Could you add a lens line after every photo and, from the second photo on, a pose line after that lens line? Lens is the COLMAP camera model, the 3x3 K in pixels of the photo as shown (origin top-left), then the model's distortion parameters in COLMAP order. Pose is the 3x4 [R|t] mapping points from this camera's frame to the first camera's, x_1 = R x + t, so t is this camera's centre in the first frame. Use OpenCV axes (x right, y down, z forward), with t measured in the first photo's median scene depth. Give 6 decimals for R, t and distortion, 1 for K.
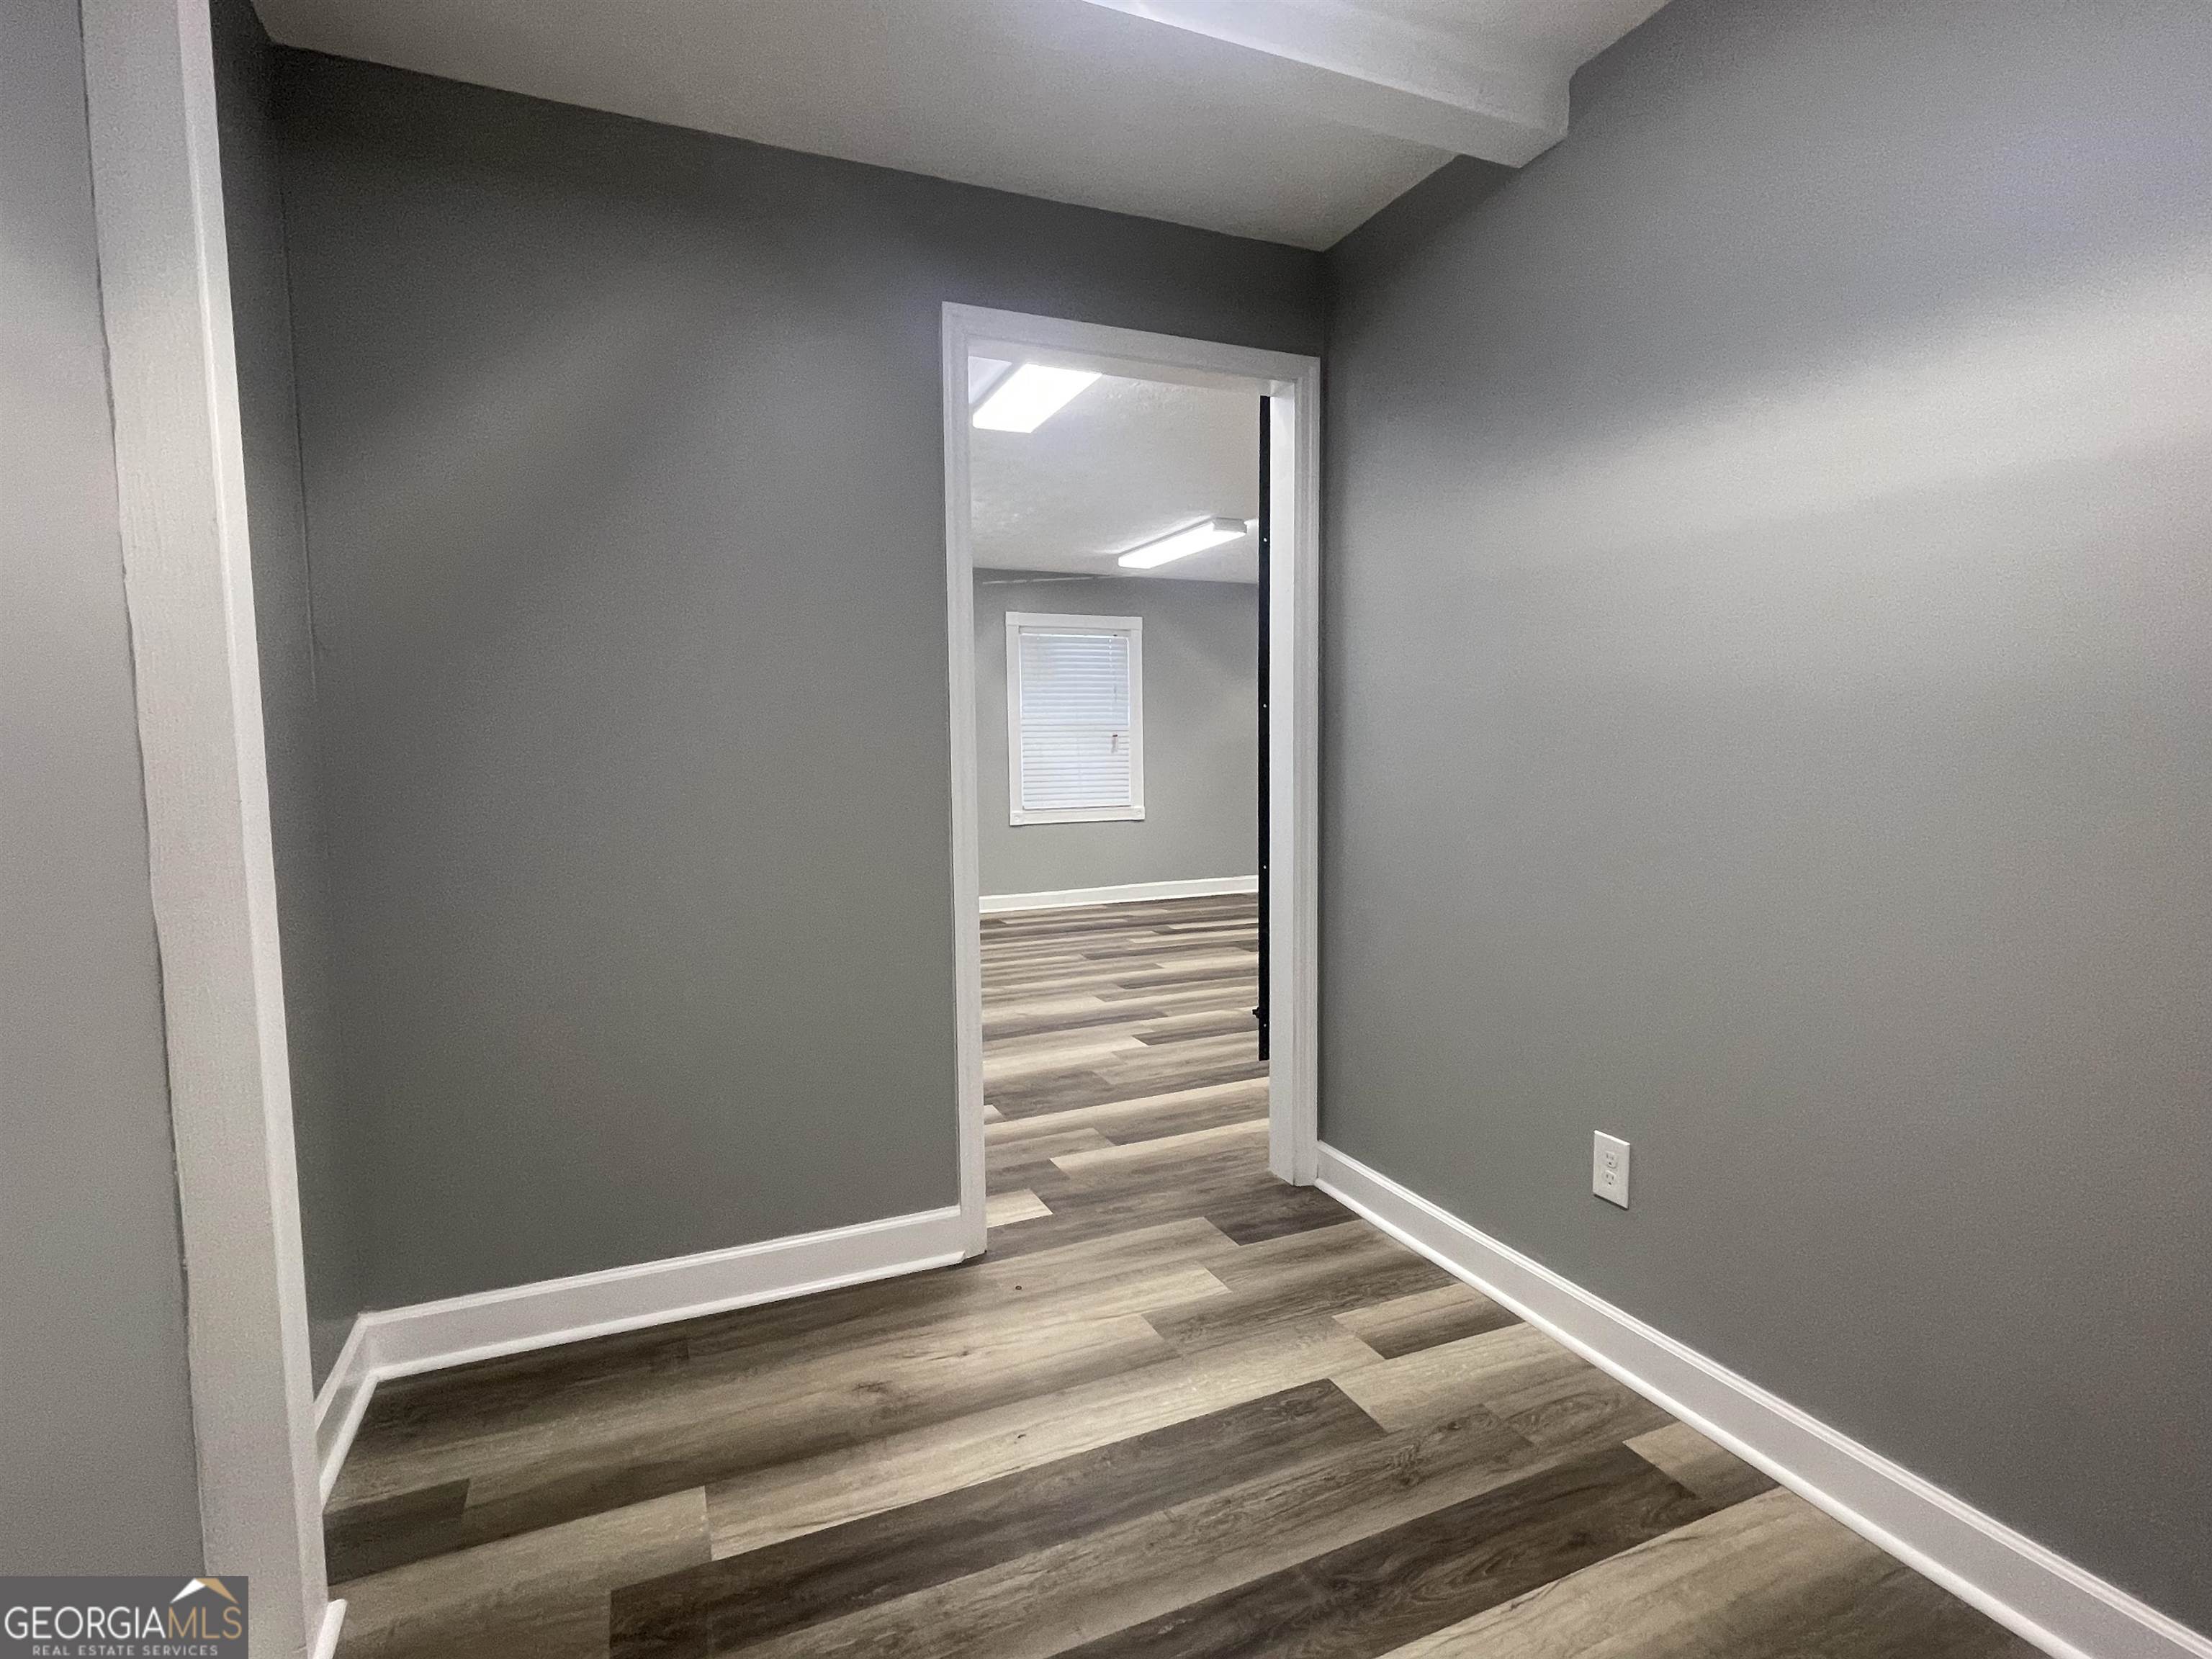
lens RADIAL K [[1084.7, 0, 1103.8], [0, 1084.7, 840.1], [0, 0, 1]] dist [-0.038445, 0.000182]
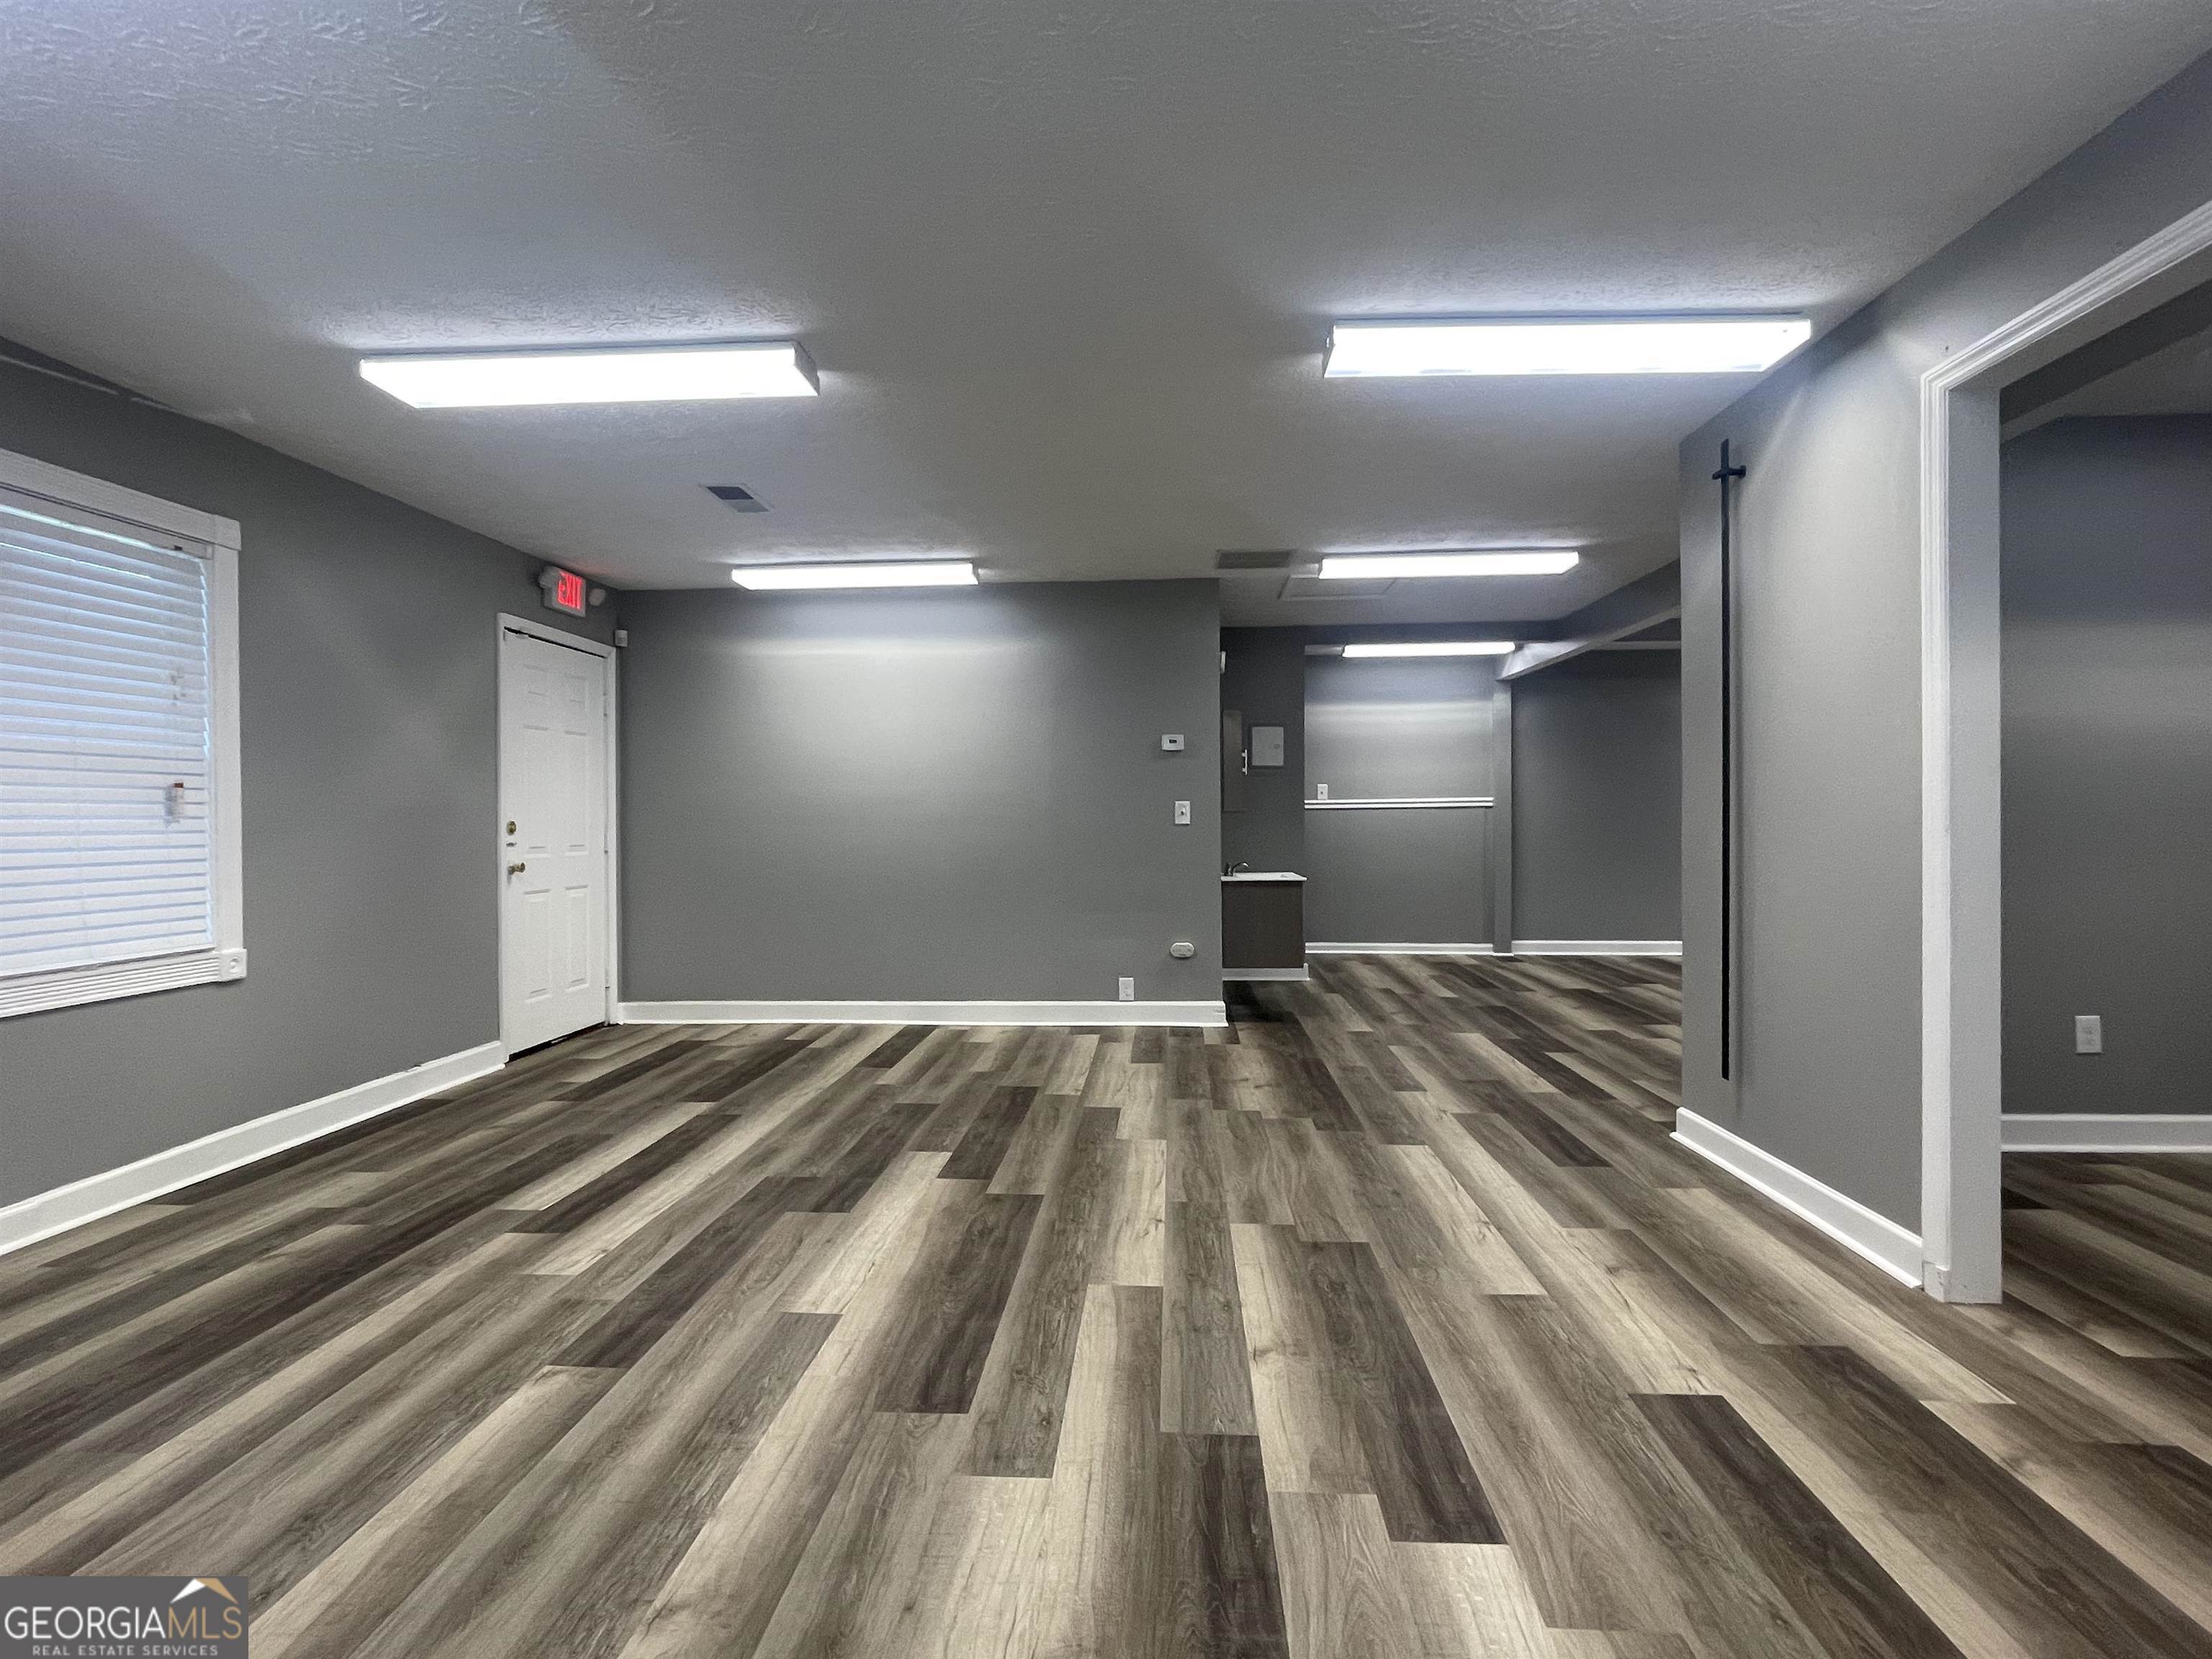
lens RADIAL K [[1086.5, 0, 1104.4], [0, 1086.5, 824.2], [0, 0, 1]] dist [-0.001467, 0.000261]
pose [[0.457305, -0.000742, 0.889309, -0.521608], [0.081931, 0.995782, -0.041300, -0.091650], [-0.885528, 0.091749, 0.455437, 1.294048]]
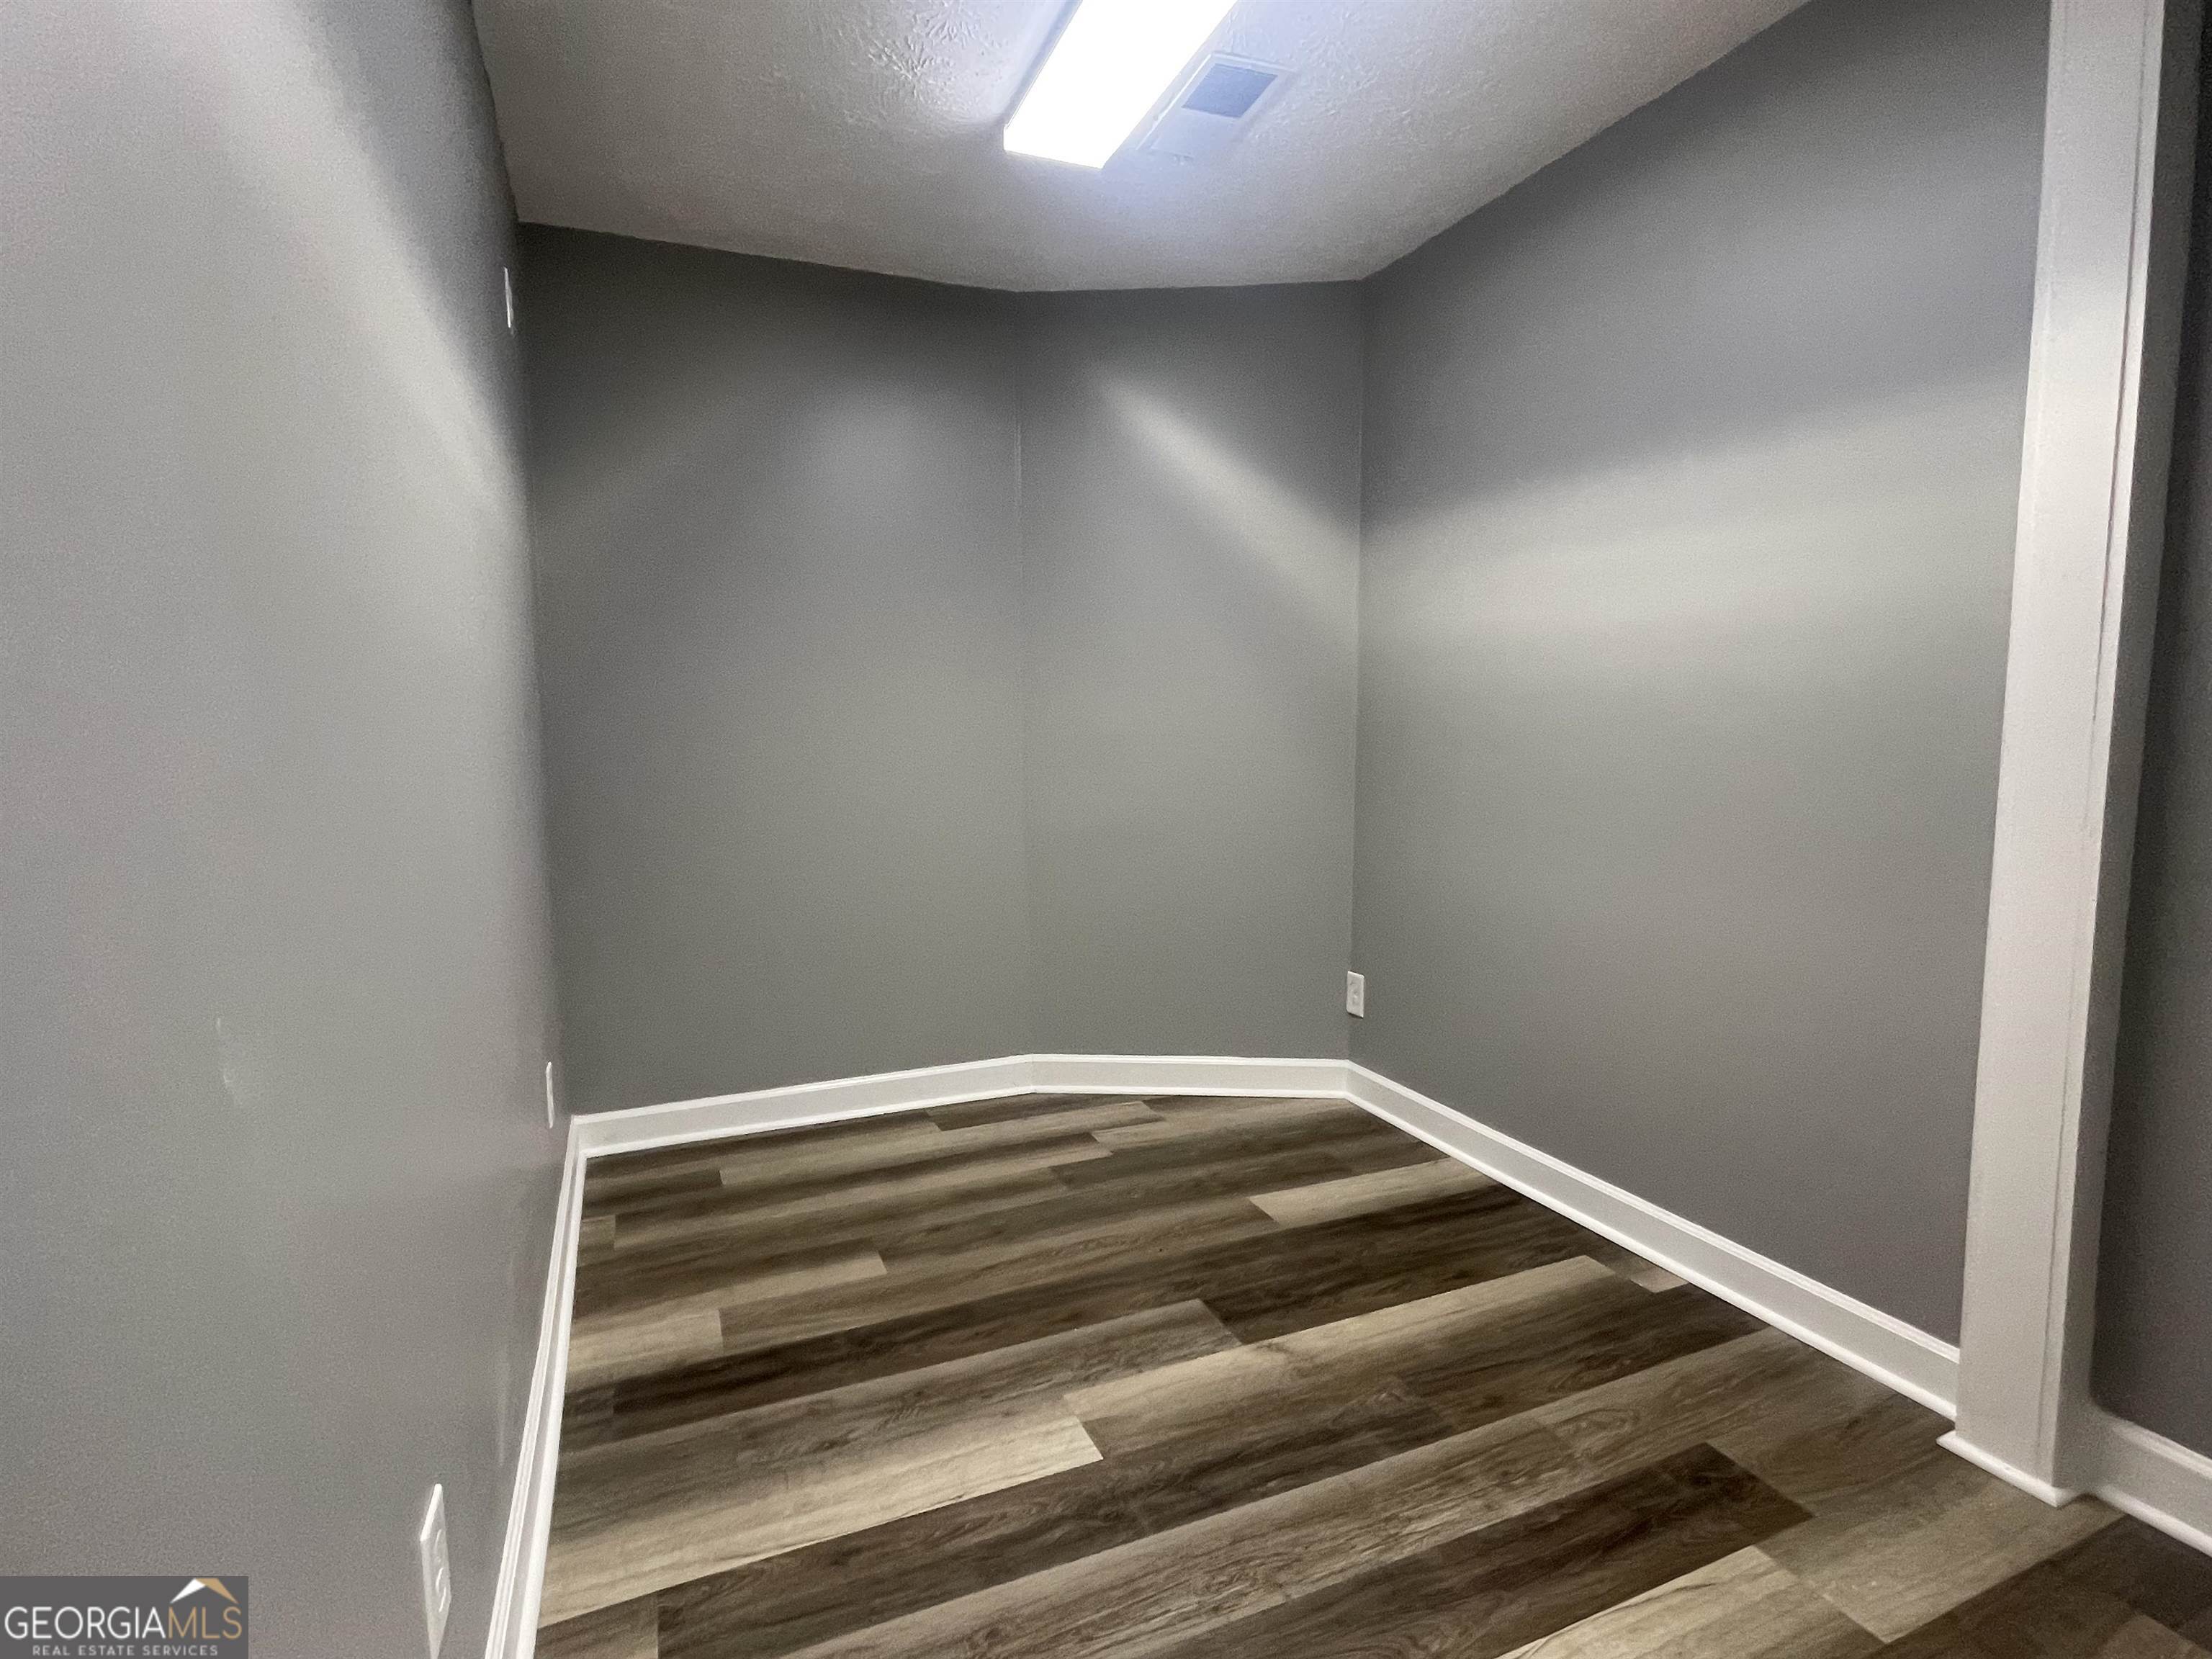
lens RADIAL K [[1098.1, 0, 1120.5], [0, 1098.1, 830.3], [0, 0, 1]] dist [-0.010565, -0.000612]
pose [[-0.999772, 0.021323, 0.001023, 0.097560], [0.021147, 0.982728, 0.183841, -0.079441], [0.002915, 0.183821, -0.982955, 0.952776]]
